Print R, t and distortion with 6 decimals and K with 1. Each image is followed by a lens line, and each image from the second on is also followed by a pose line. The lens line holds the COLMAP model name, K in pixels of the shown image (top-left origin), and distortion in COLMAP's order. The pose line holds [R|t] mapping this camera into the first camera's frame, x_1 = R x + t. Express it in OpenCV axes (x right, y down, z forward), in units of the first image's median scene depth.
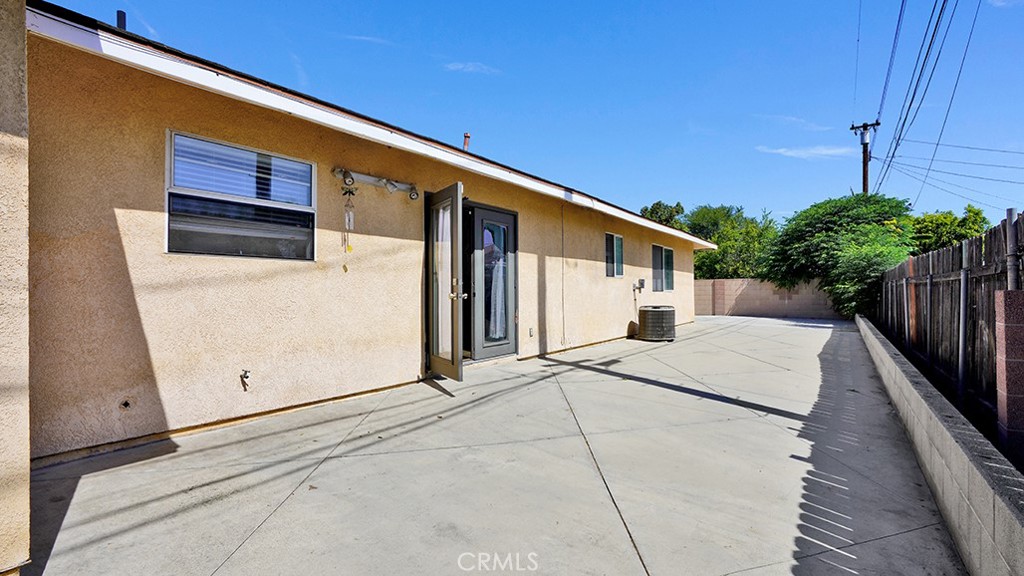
lens RADIAL K [[492.0, 0, 505.4], [0, 492.0, 288.0], [0, 0, 1]] dist [-0.047995, 0.015420]
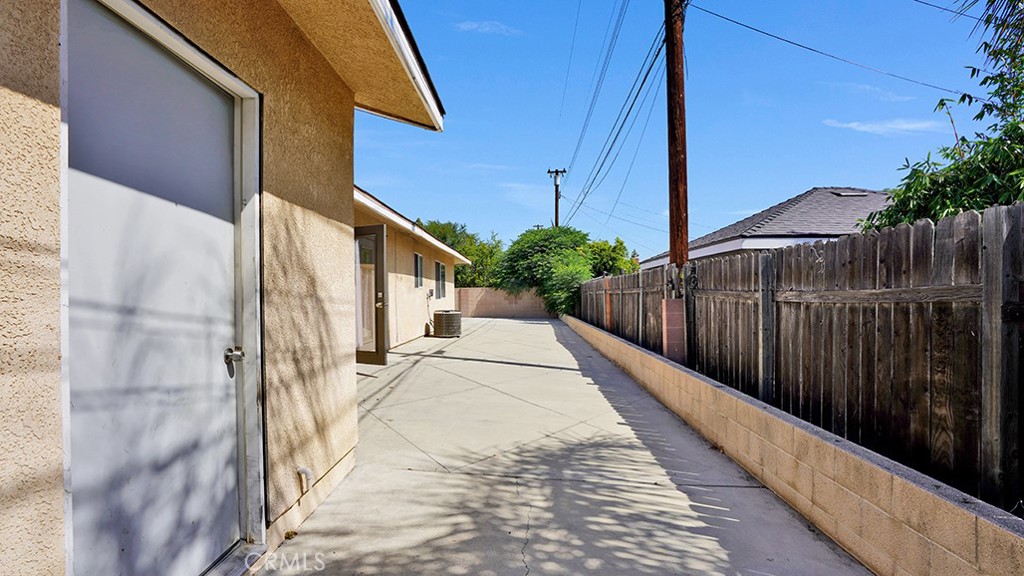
lens RADIAL K [[492.0, 0, 511.7], [0, 492.0, 292.6], [0, 0, 1]] dist [-0.047995, 0.015420]
pose [[0.837053, -0.001229, 0.547121, -0.164274], [0.002521, 0.999996, -0.001610, -0.004617], [-0.547116, 0.002727, 0.837052, -0.110593]]
